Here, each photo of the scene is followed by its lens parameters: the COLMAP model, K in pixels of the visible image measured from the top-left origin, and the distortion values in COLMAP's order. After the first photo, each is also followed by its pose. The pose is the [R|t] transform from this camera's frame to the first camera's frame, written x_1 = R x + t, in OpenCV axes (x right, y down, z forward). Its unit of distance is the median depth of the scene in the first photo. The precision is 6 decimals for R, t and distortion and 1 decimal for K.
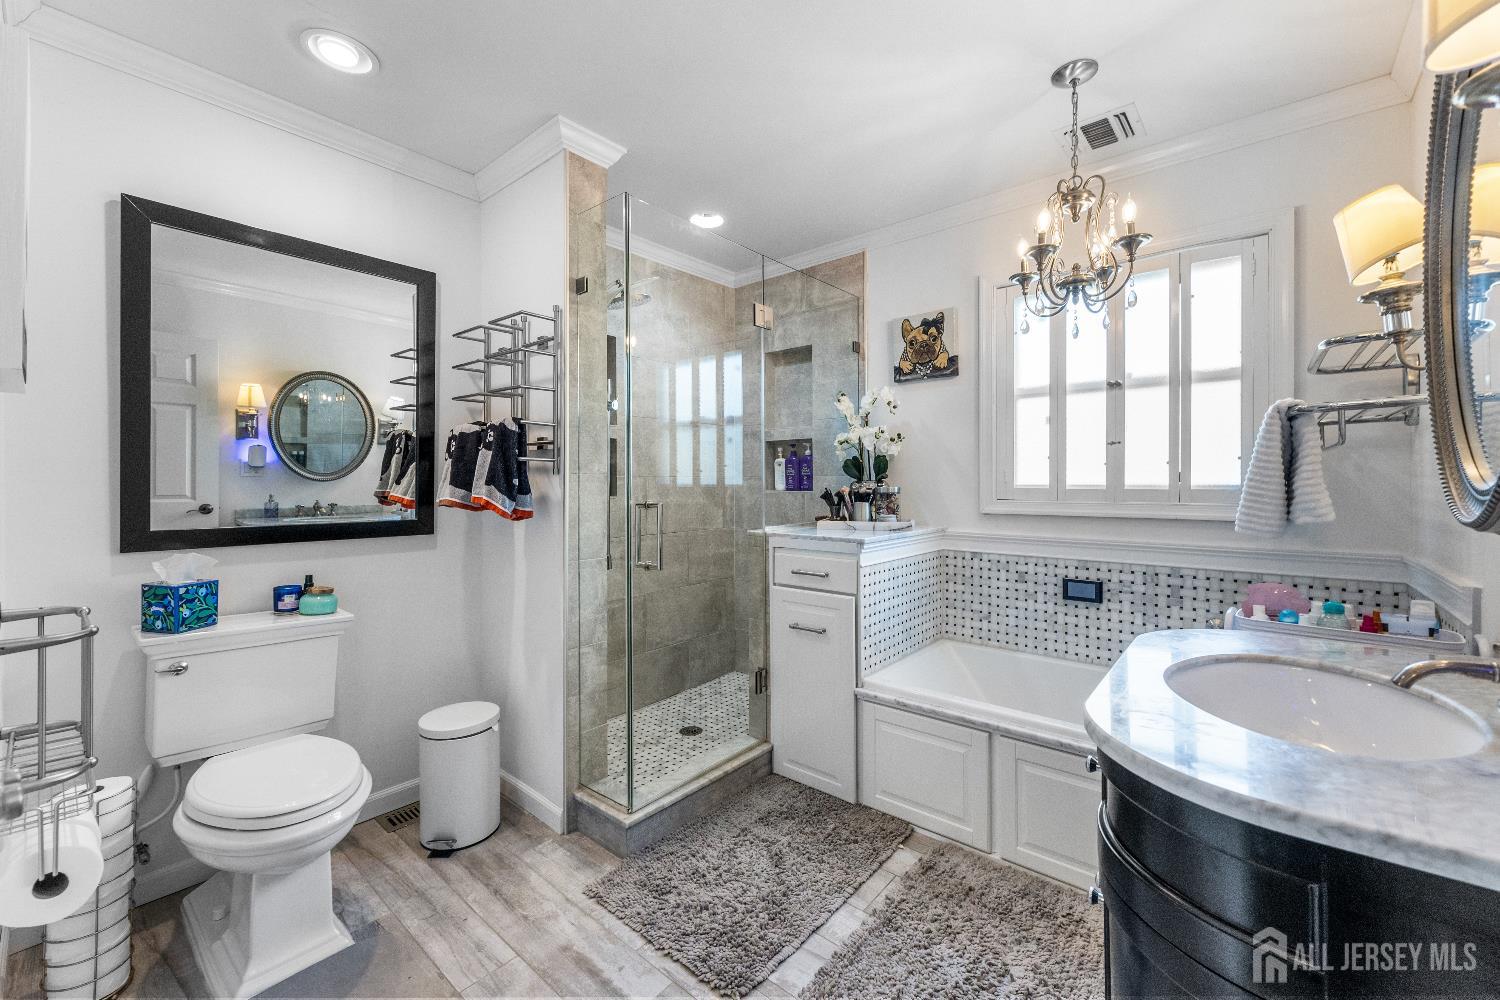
lens RADIAL K [[602.3, 0, 740.3], [0, 602.3, 479.1], [0, 0, 1]] dist [0.001865, 0.000005]
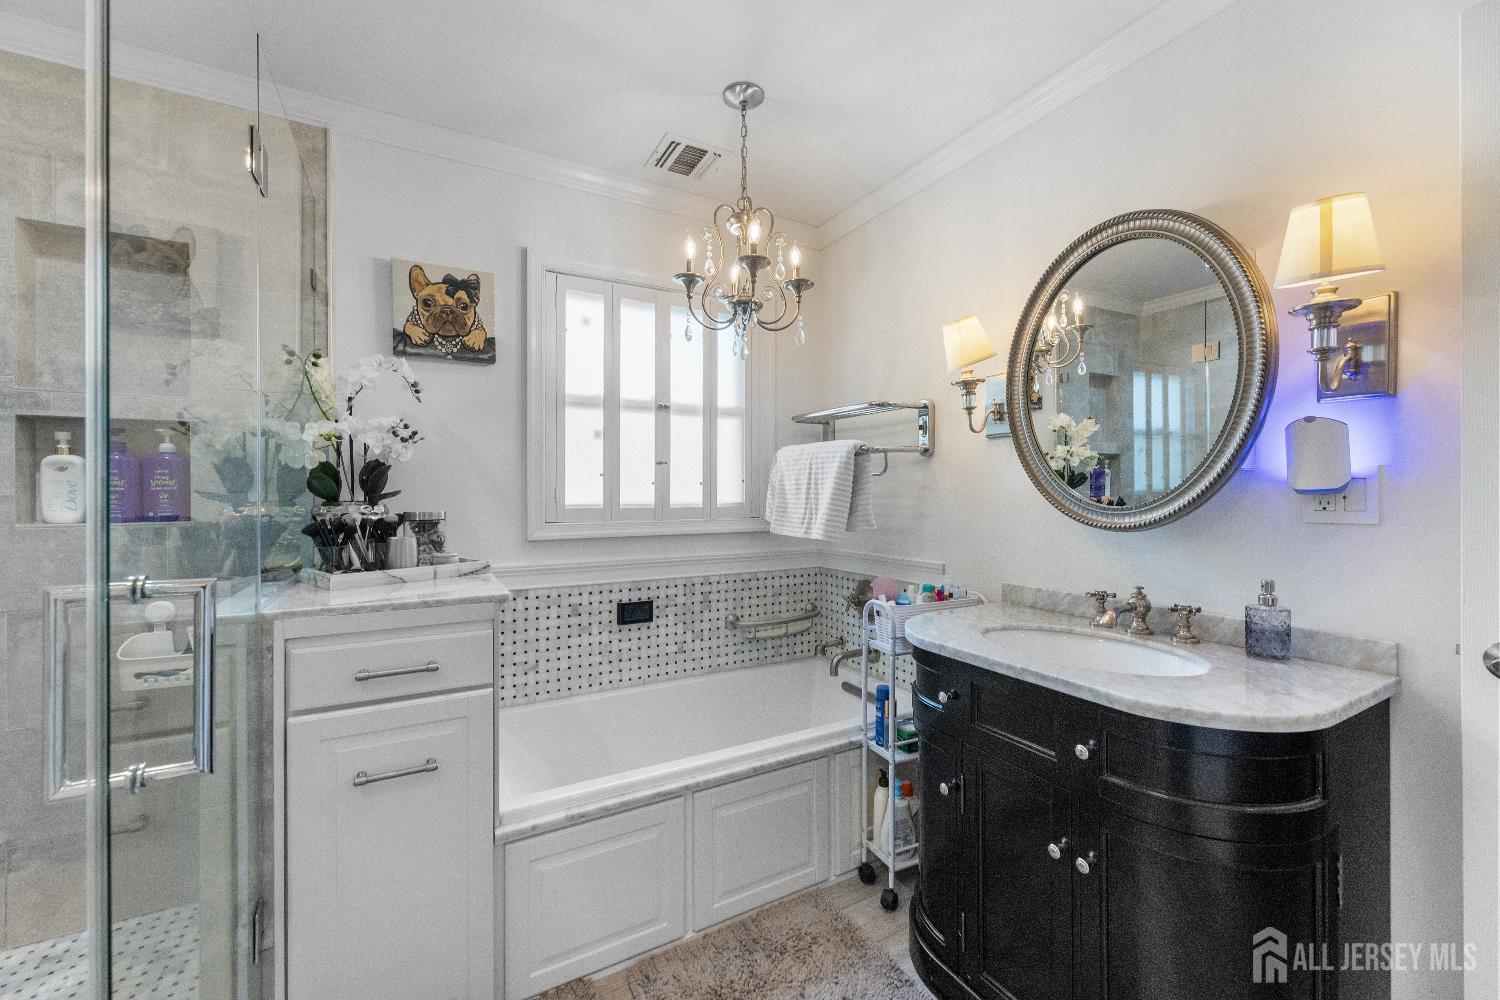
lens RADIAL K [[602.3, 0, 750.0], [0, 602.3, 491.3], [0, 0, 1]] dist [0.001865, 0.000005]
pose [[0.331543, 0.006357, 0.943419, -0.277709], [-0.002039, 0.999980, -0.006022, -0.005587], [-0.943438, 0.000072, 0.331550, 0.471482]]
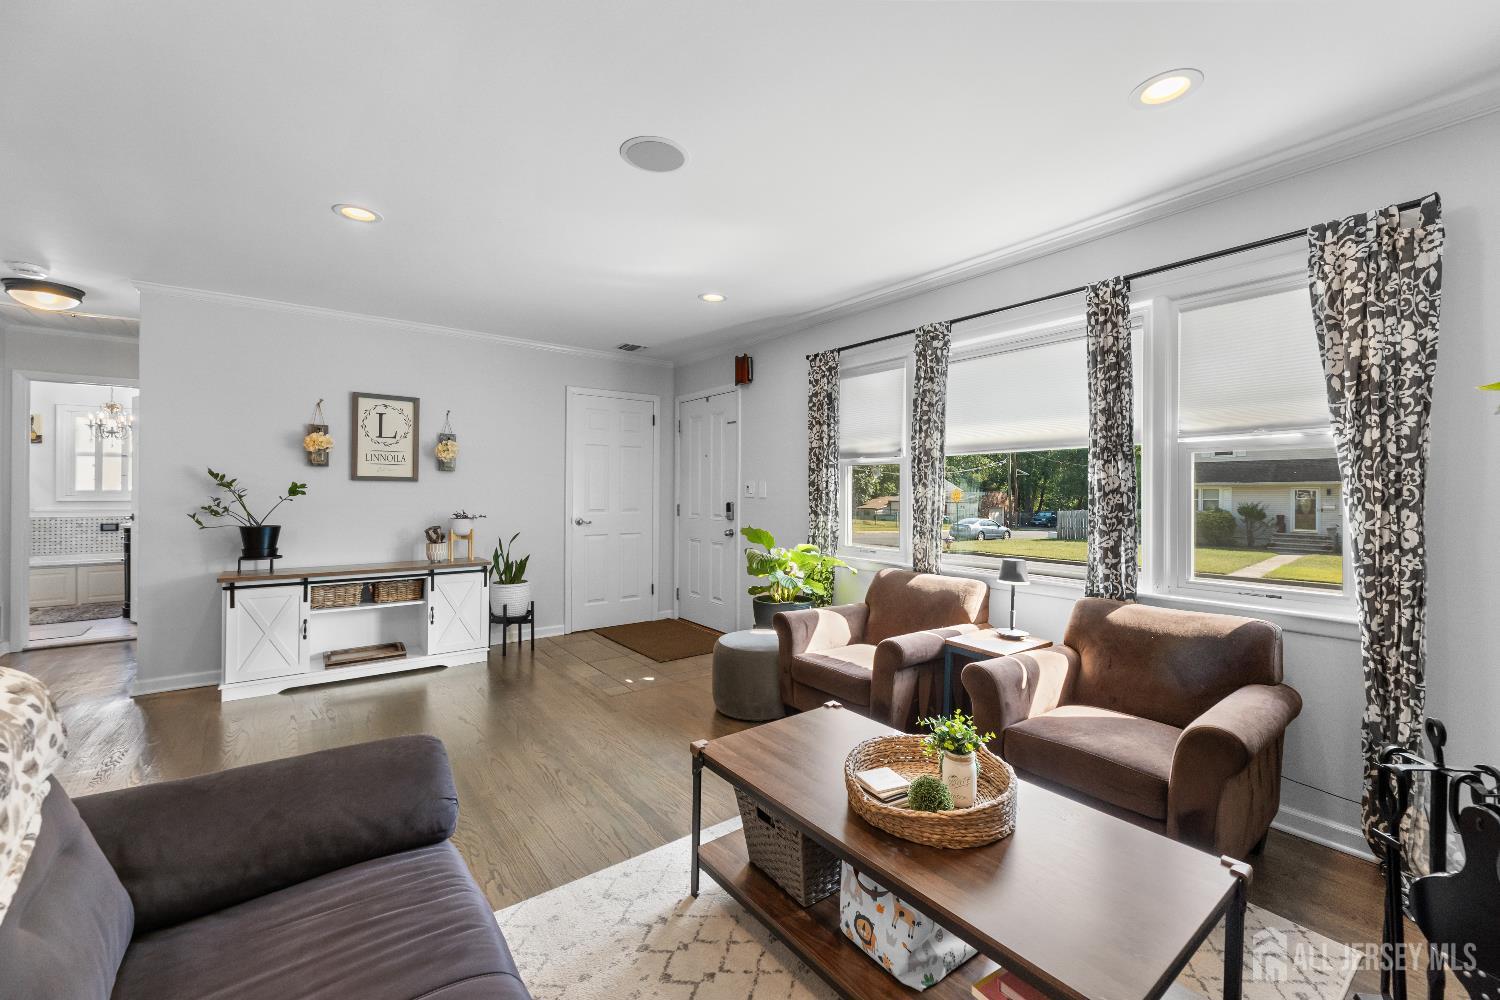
lens RADIAL K [[602.3, 0, 750.8], [0, 602.3, 494.5], [0, 0, 1]] dist [0.001865, 0.000005]
pose [[0.201478, 0.002676, 0.979489, -1.495987], [-0.014191, 0.999899, 0.000187, -0.010834], [-0.979390, -0.013938, 0.201495, -2.350292]]
